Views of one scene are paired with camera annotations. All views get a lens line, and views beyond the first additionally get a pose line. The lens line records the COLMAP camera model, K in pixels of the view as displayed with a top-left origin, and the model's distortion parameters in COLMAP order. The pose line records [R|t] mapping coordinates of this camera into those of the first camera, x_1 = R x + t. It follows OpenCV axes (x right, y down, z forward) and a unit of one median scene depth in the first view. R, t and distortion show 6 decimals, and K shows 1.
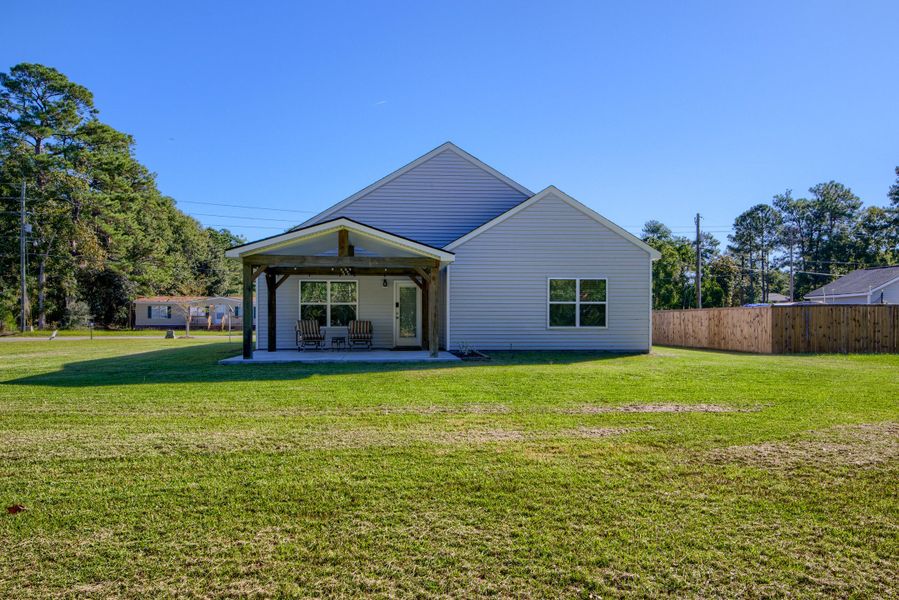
lens RADIAL K [[736.6, 0, 467.3], [0, 736.6, 303.5], [0, 0, 1]] dist [0.067611, 0.001568]
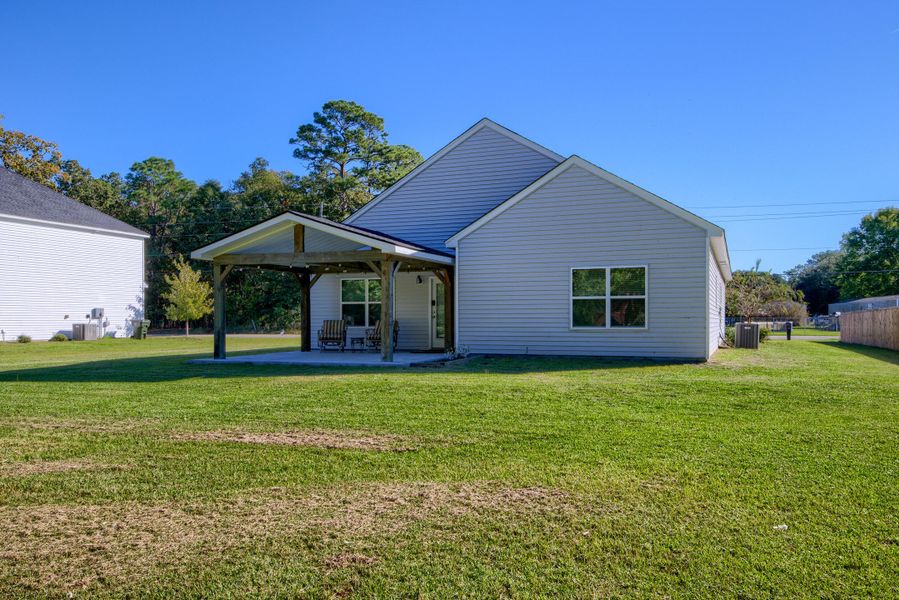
lens RADIAL K [[736.6, 0, 467.3], [0, 736.6, 303.5], [0, 0, 1]] dist [0.067611, 0.001568]
pose [[0.887904, -0.012620, -0.459855, 0.381794], [0.013540, 0.999907, -0.001297, 0.004572], [0.459829, -0.005074, 0.887993, 0.215148]]
